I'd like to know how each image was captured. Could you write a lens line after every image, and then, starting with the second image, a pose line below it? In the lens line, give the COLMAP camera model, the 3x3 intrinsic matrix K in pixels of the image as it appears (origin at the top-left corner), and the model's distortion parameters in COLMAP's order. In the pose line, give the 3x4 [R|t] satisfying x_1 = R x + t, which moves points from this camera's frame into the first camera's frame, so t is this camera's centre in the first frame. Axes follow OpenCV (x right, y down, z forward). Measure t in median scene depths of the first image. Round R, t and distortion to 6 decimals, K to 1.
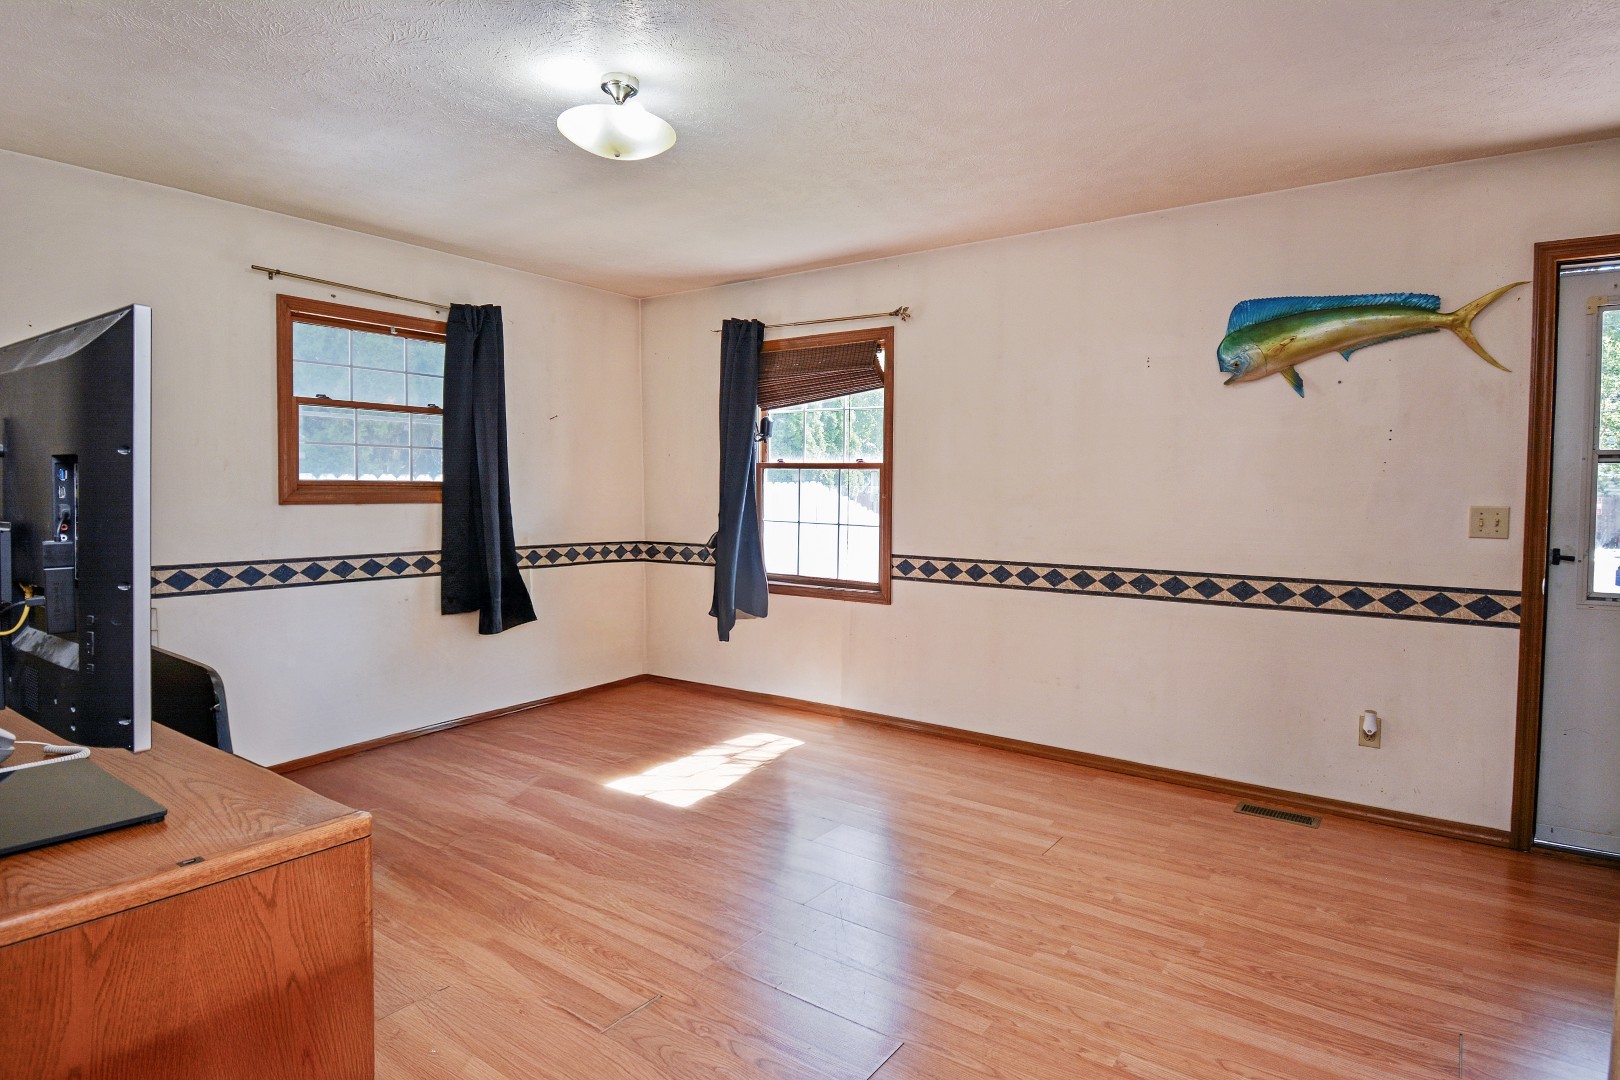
lens RADIAL K [[888.1, 0, 810.0], [0, 888.1, 540.0], [0, 0, 1]] dist [0.004892, 0.000566]
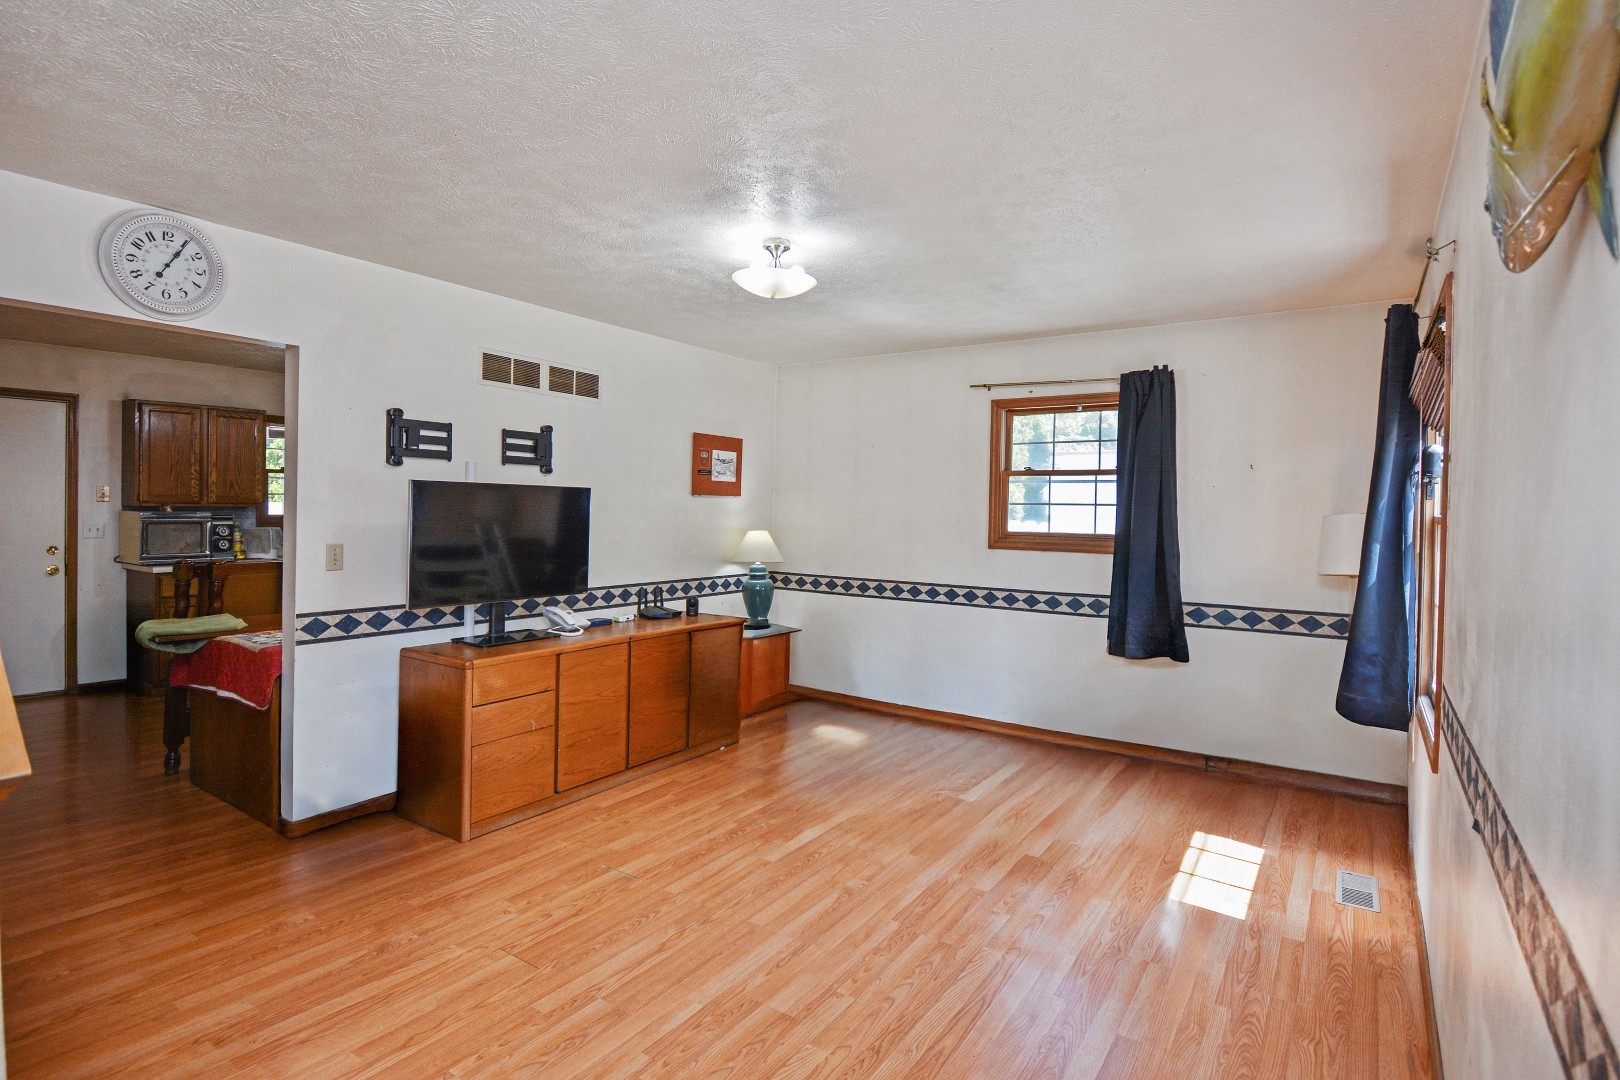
lens RADIAL K [[800.3, 0, 810.0], [0, 800.3, 540.0], [0, 0, 1]] dist [-0.003435, -0.000488]
pose [[0.029726, 0.025904, -0.999222, 0.593825], [-0.076481, 0.996793, 0.023566, -0.055440], [0.996628, 0.075721, 0.031612, 0.611339]]
